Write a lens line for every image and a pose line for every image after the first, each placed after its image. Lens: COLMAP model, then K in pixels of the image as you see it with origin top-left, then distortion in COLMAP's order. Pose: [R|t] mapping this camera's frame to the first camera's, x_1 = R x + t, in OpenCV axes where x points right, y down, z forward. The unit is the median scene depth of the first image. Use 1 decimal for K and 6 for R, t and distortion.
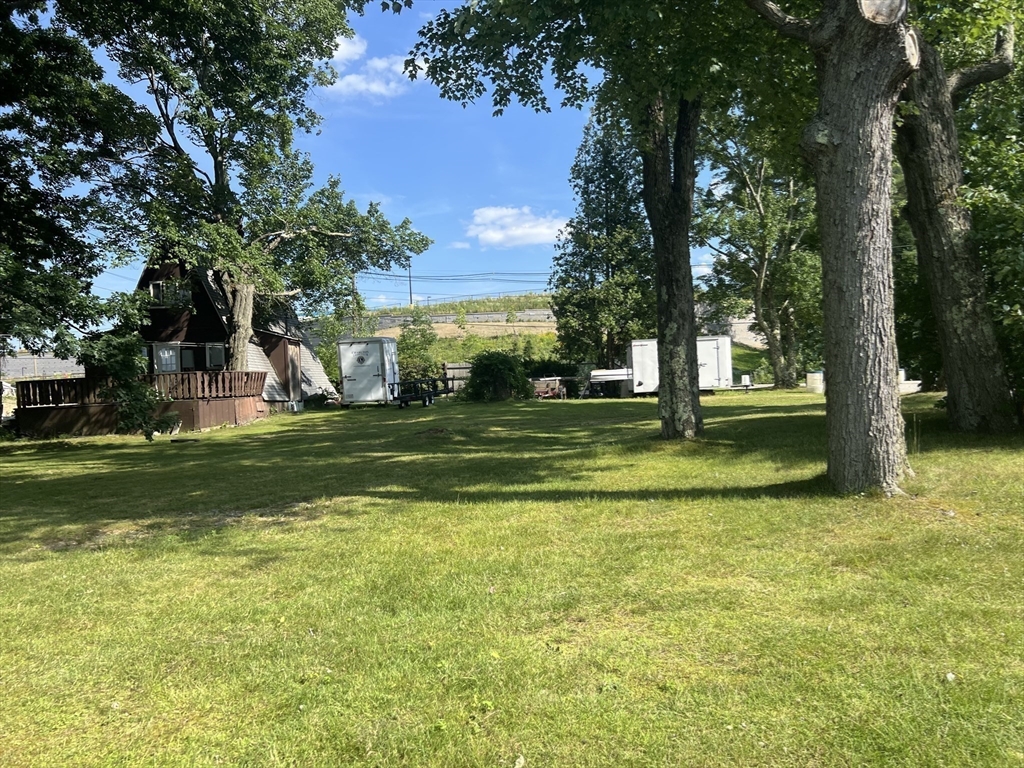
lens RADIAL K [[770.5, 0, 520.1], [0, 770.5, 387.6], [0, 0, 1]] dist [0.043817, -0.039027]
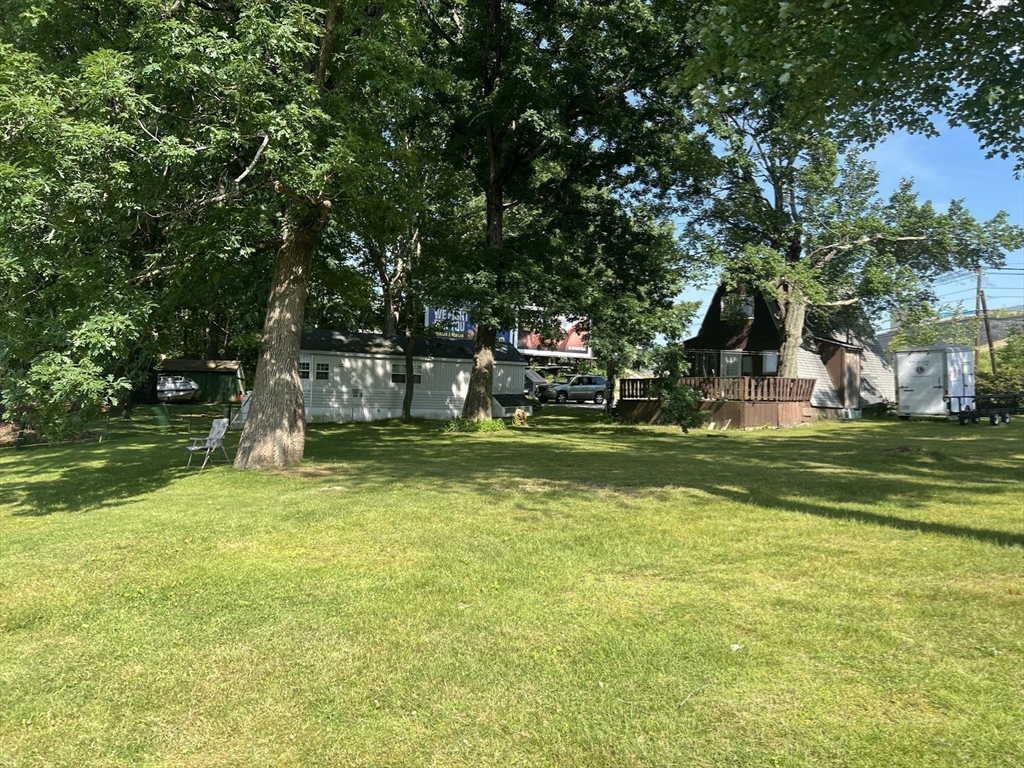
lens RADIAL K [[770.5, 0, 510.2], [0, 770.5, 383.6], [0, 0, 1]] dist [0.043817, -0.039027]
pose [[0.696126, 0.044963, -0.716510, 0.114997], [-0.048528, 0.998701, 0.015523, -0.008637], [0.716278, 0.023965, 0.697404, -0.023515]]
